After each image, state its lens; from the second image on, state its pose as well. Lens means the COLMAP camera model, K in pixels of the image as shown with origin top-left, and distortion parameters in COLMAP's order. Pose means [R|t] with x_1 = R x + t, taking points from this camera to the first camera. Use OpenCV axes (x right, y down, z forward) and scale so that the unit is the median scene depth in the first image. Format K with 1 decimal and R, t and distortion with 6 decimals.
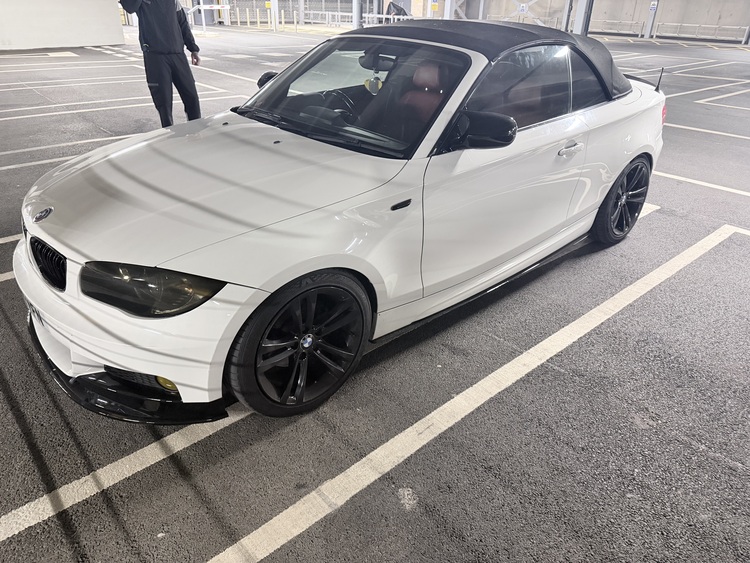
lens RADIAL K [[541.1, 0, 366.2], [0, 541.1, 263.9], [0, 0, 1]] dist [0.007141, 0.002089]
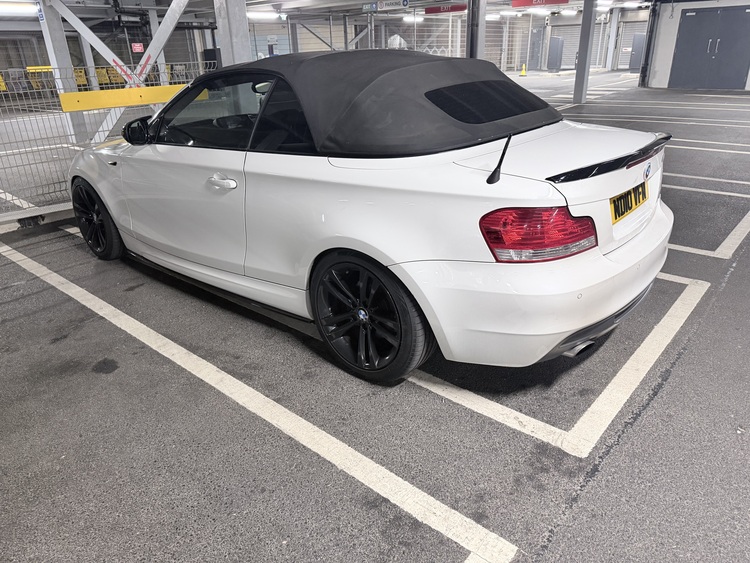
lens RADIAL K [[541.1, 0, 366.2], [0, 541.1, 263.9], [0, 0, 1]] dist [0.007141, 0.002089]
pose [[0.132149, 0.347361, -0.928373, 1.773419], [-0.409329, 0.872124, 0.268048, -0.591885], [0.902766, 0.344587, 0.257435, 1.372484]]
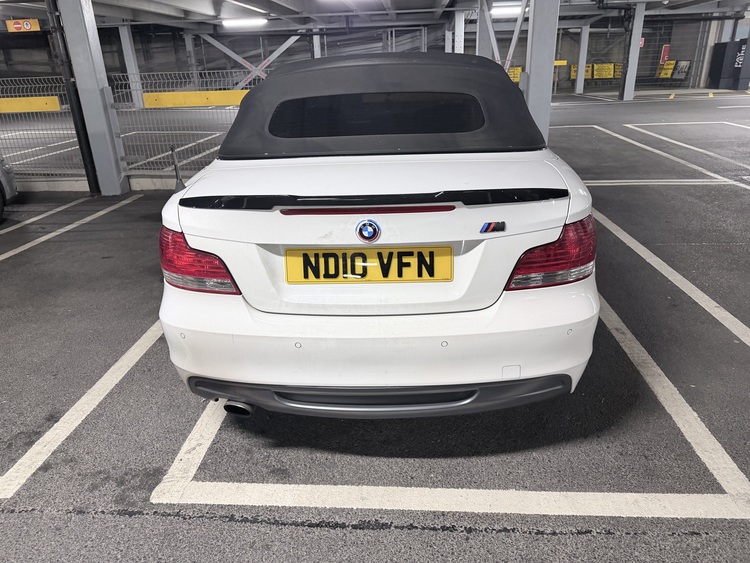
lens RADIAL K [[533.2, 0, 375.0], [0, 533.2, 281.5], [0, 0, 1]] dist [-0.002384, 0.003613]
pose [[-0.702993, 0.276754, -0.655140, 1.296728], [-0.292855, 0.726810, 0.621275, -1.066216], [0.648102, 0.628613, -0.429894, 2.399900]]
